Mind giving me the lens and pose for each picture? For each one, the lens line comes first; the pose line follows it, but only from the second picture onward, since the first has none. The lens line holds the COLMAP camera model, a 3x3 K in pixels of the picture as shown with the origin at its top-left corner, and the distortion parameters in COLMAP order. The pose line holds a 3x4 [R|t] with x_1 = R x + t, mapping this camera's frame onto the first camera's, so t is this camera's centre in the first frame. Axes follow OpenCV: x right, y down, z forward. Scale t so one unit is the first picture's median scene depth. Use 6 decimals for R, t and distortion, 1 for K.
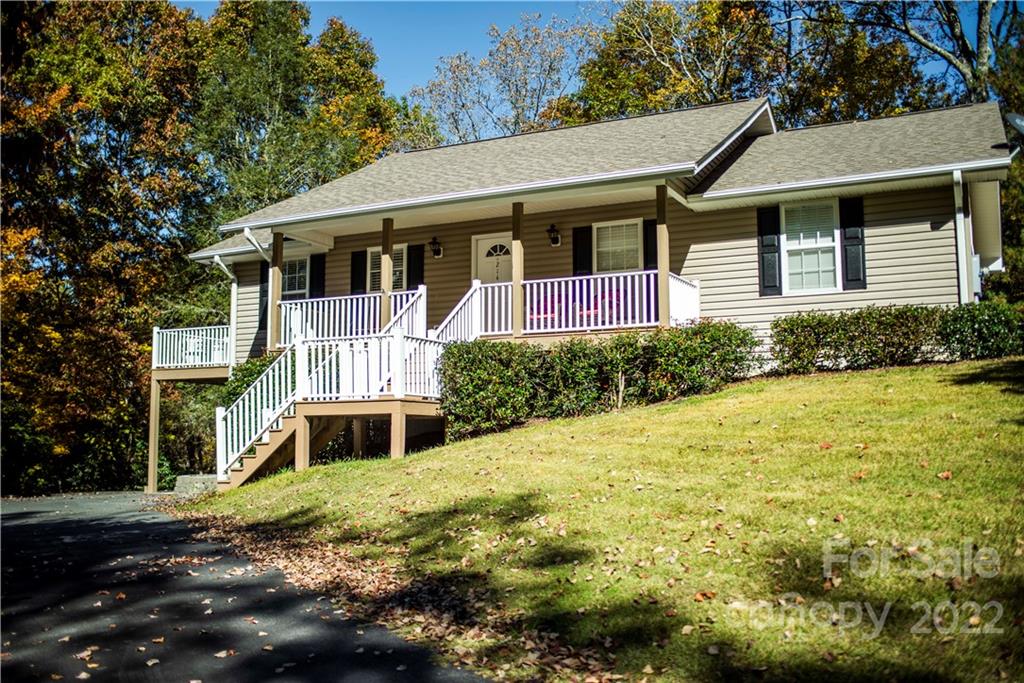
lens RADIAL K [[996.8, 0, 512.0], [0, 996.8, 341.5], [0, 0, 1]] dist [-0.059351, 0.019642]
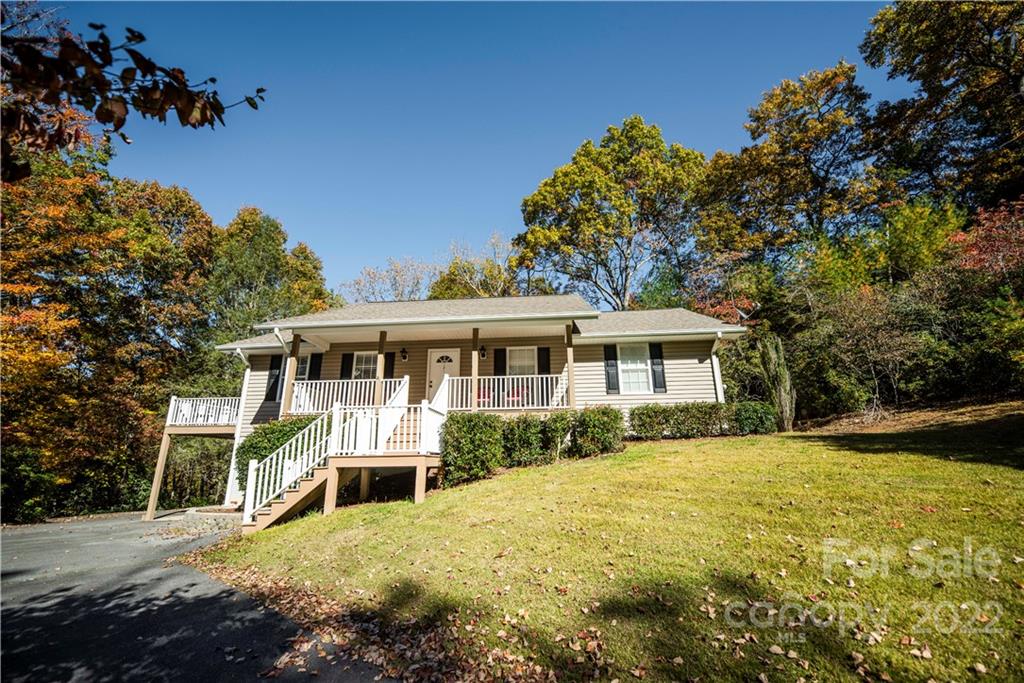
lens RADIAL K [[419.1, 0, 512.6], [0, 419.1, 345.7], [0, 0, 1]] dist [0.000664, -0.000324]
pose [[0.928919, 0.095738, 0.357692, -0.160251], [-0.032102, 0.983182, -0.179785, 0.008440], [-0.368889, 0.155523, 0.916370, 0.313897]]
